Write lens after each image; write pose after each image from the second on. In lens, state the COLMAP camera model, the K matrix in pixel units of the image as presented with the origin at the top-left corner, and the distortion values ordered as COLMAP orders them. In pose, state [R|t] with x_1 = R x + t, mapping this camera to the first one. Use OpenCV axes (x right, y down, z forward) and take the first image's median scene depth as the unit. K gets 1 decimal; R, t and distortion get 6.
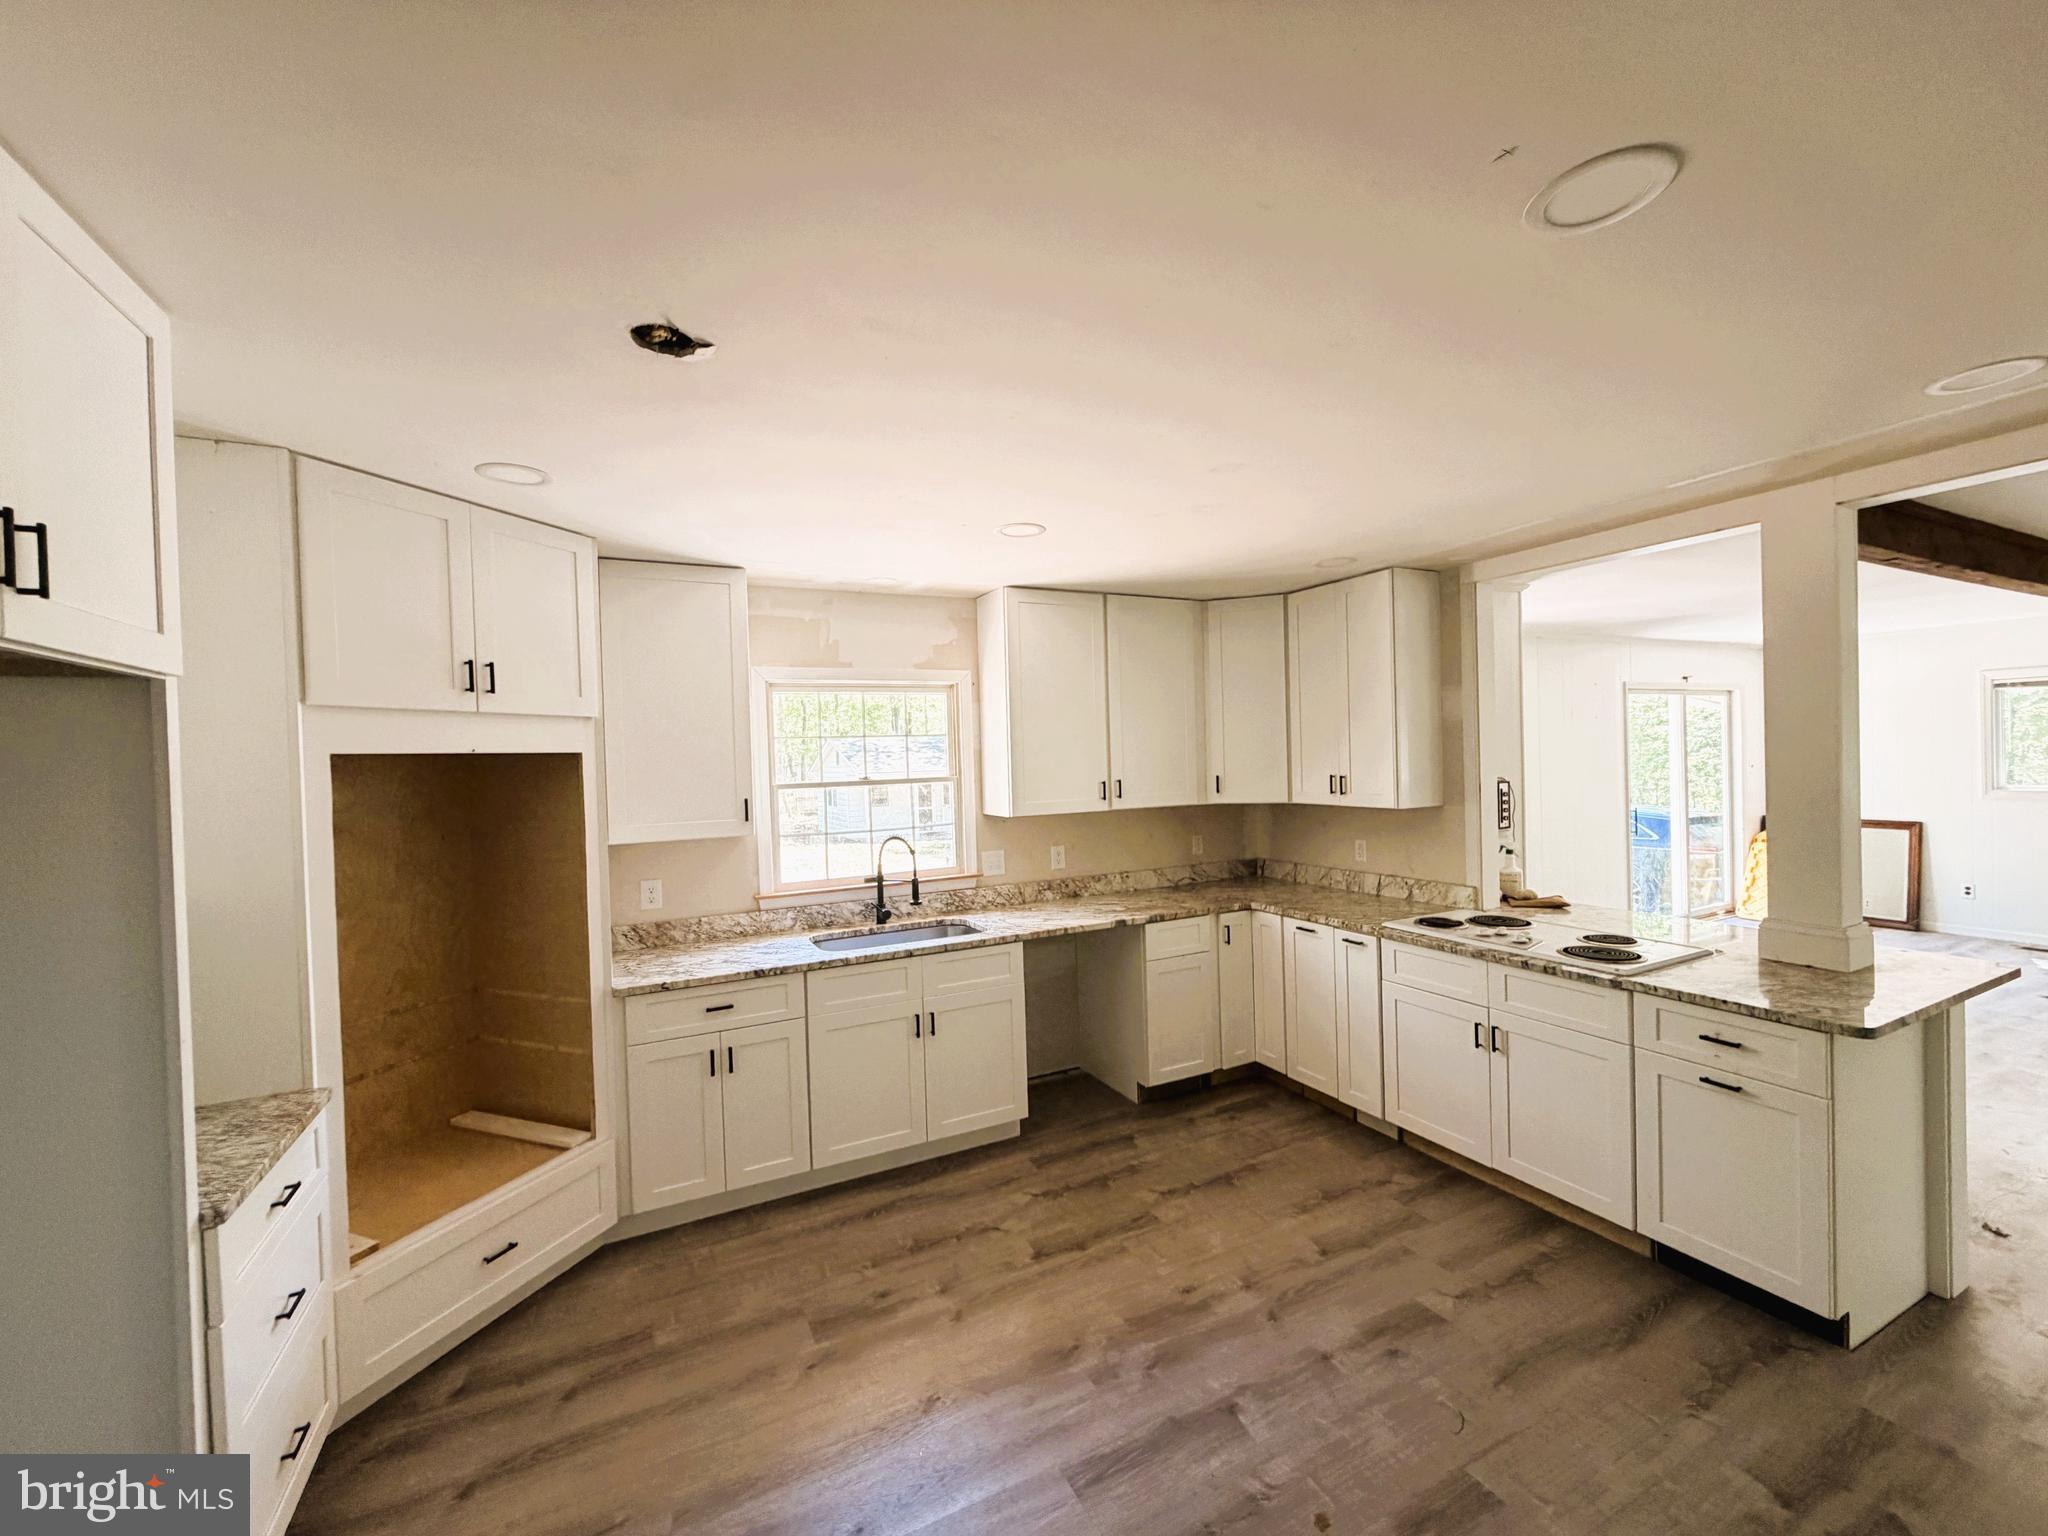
lens RADIAL K [[813.9, 0, 1019.5], [0, 813.9, 767.4], [0, 0, 1]] dist [0.002885, 0.000125]
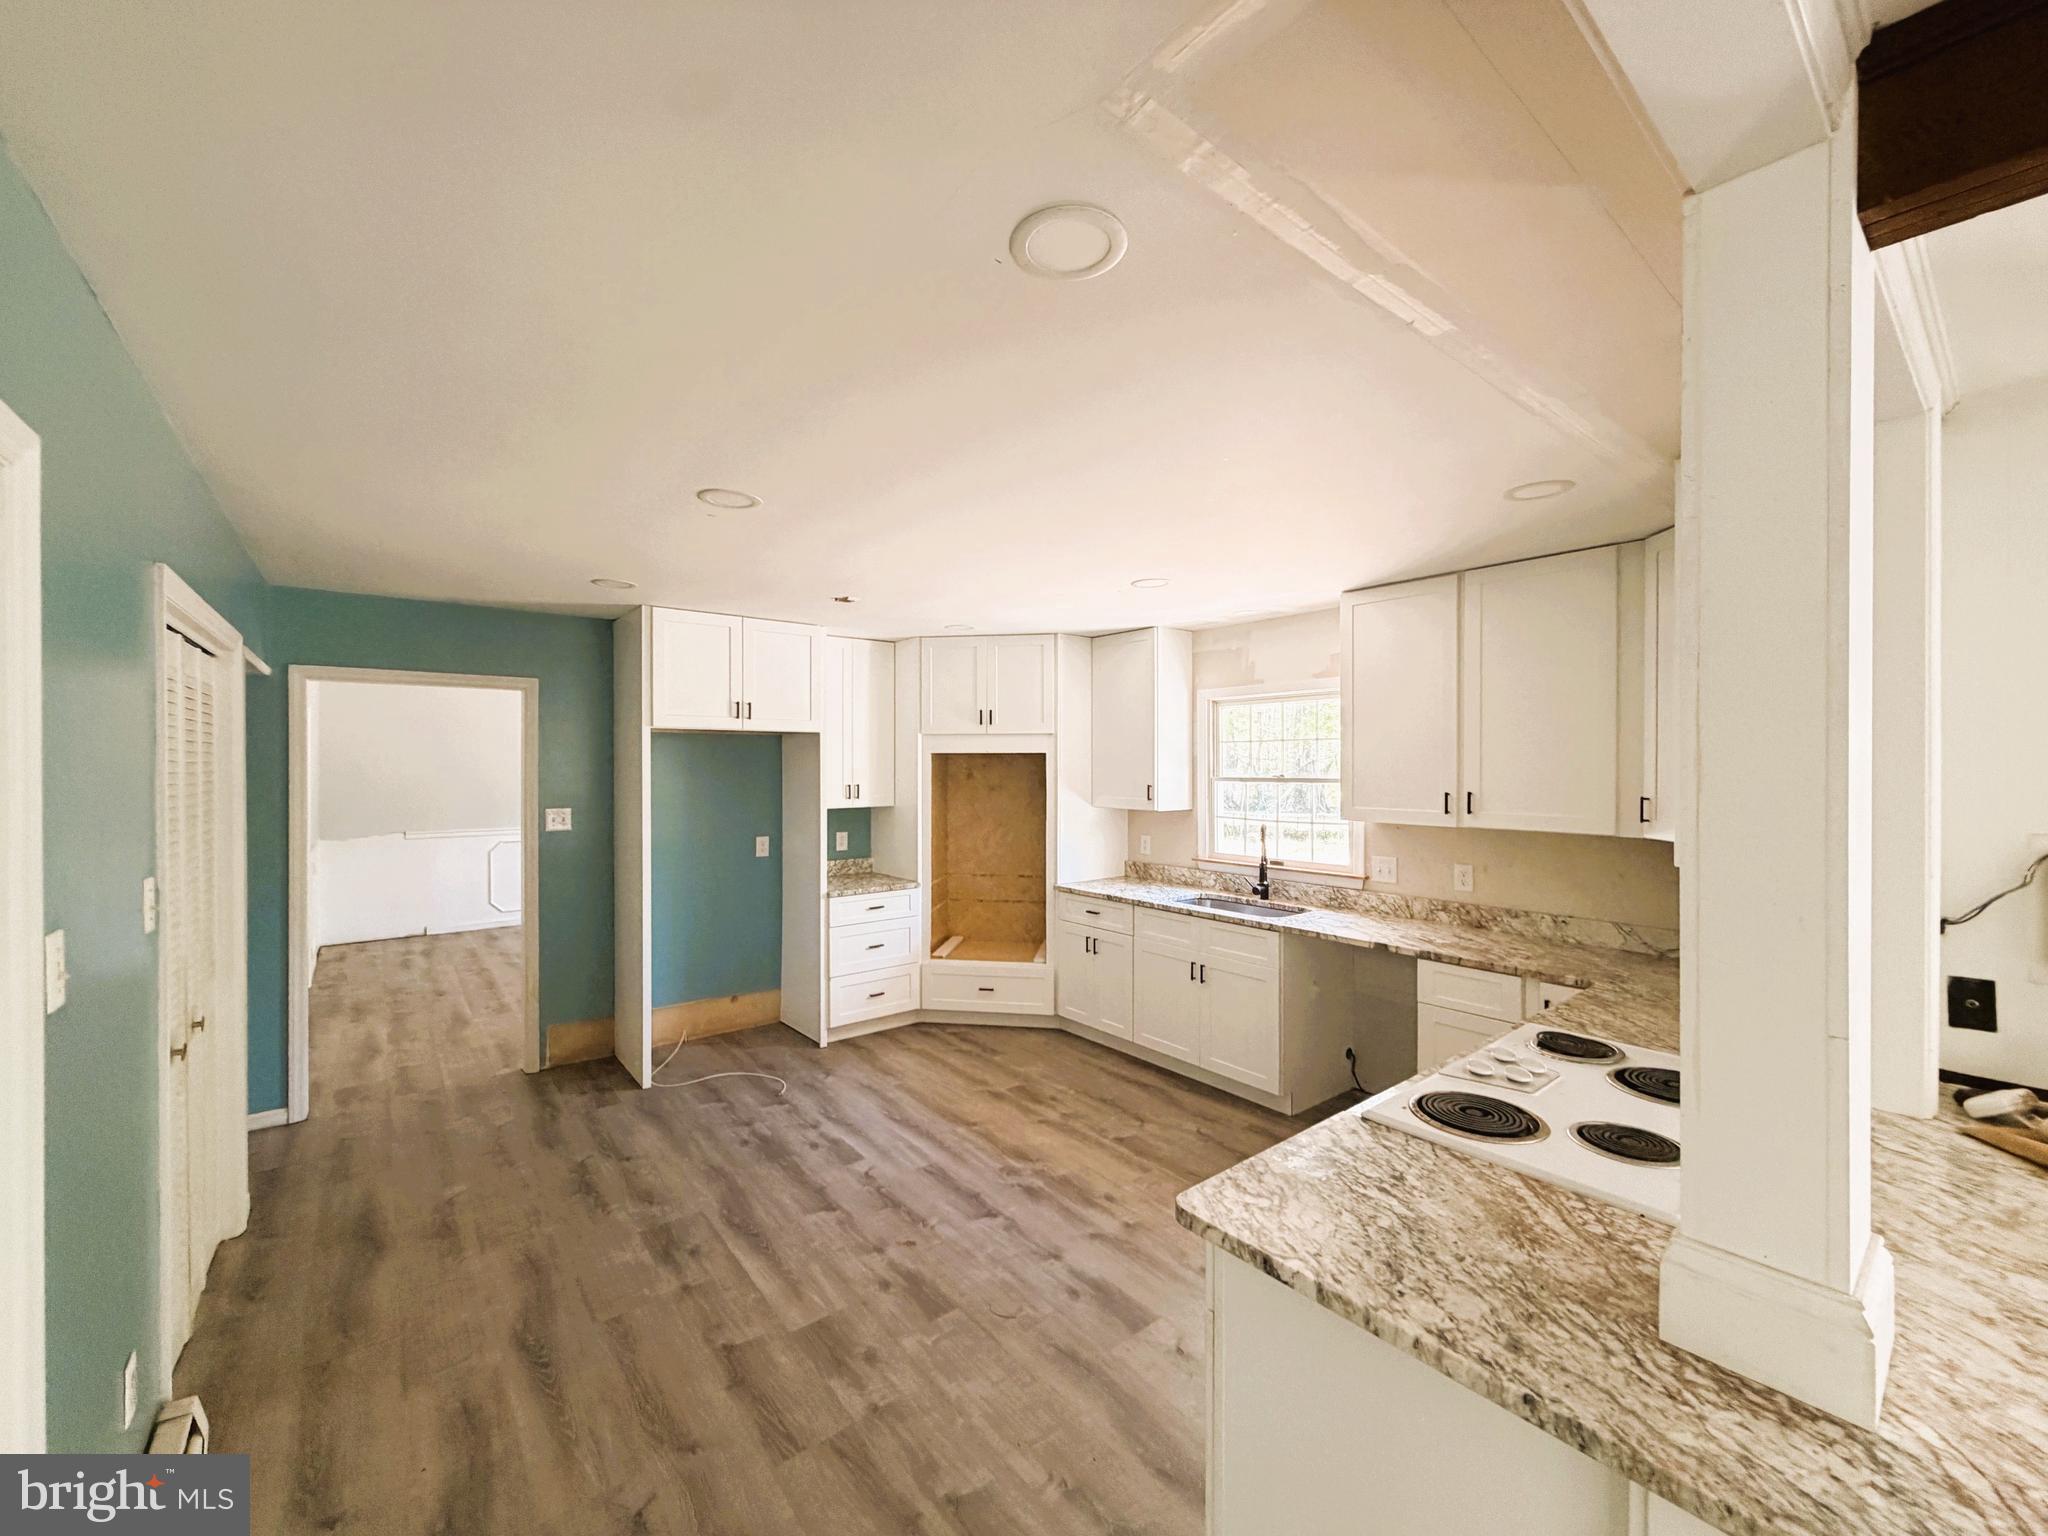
lens RADIAL K [[813.9, 0, 1019.7], [0, 813.9, 766.8], [0, 0, 1]] dist [0.002885, 0.000125]
pose [[0.212978, 0.031550, -0.976547, 1.158588], [-0.020039, 0.999409, 0.027919, -0.033764], [0.976851, 0.013623, 0.213484, 0.510512]]
